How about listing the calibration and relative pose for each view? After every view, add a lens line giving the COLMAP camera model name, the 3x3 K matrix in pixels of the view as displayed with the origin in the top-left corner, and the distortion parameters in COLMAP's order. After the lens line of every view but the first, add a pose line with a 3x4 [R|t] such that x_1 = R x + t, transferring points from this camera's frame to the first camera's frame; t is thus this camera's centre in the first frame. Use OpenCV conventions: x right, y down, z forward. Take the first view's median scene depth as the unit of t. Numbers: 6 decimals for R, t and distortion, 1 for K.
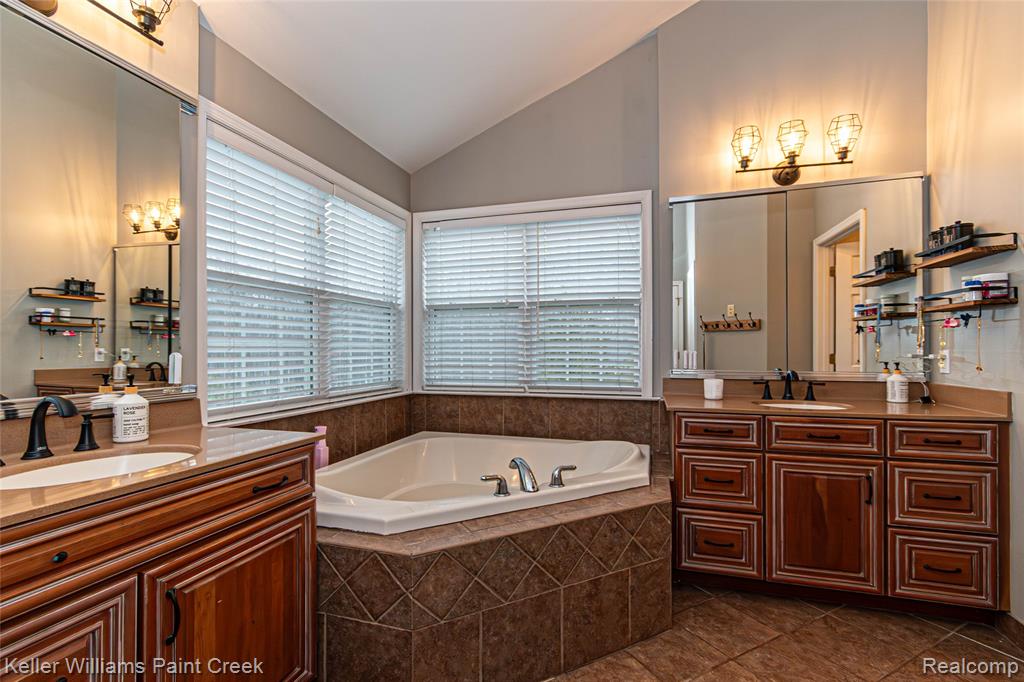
lens RADIAL K [[452.3, 0, 513.6], [0, 452.3, 348.3], [0, 0, 1]] dist [0.002740, 0.000128]
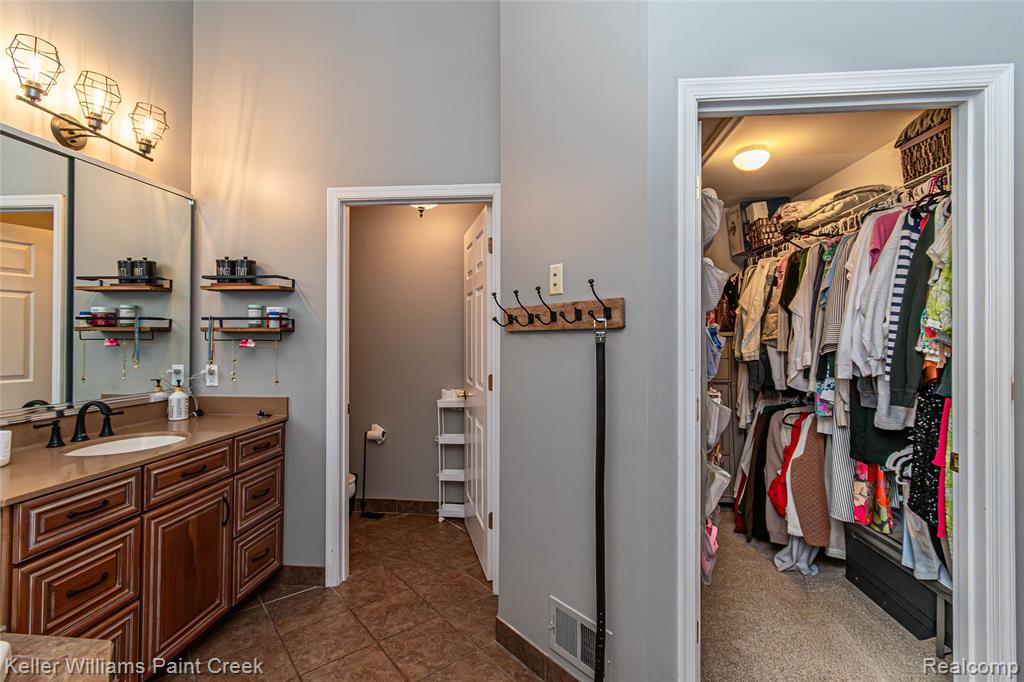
lens RADIAL K [[467.0, 0, 513.4], [0, 467.0, 335.1], [0, 0, 1]] dist [0.000643, -0.000228]
pose [[-0.195556, 0.010286, 0.980638, -0.340831], [-0.004421, 0.999926, -0.011370, -0.065284], [-0.980682, -0.006559, -0.195496, 0.546842]]
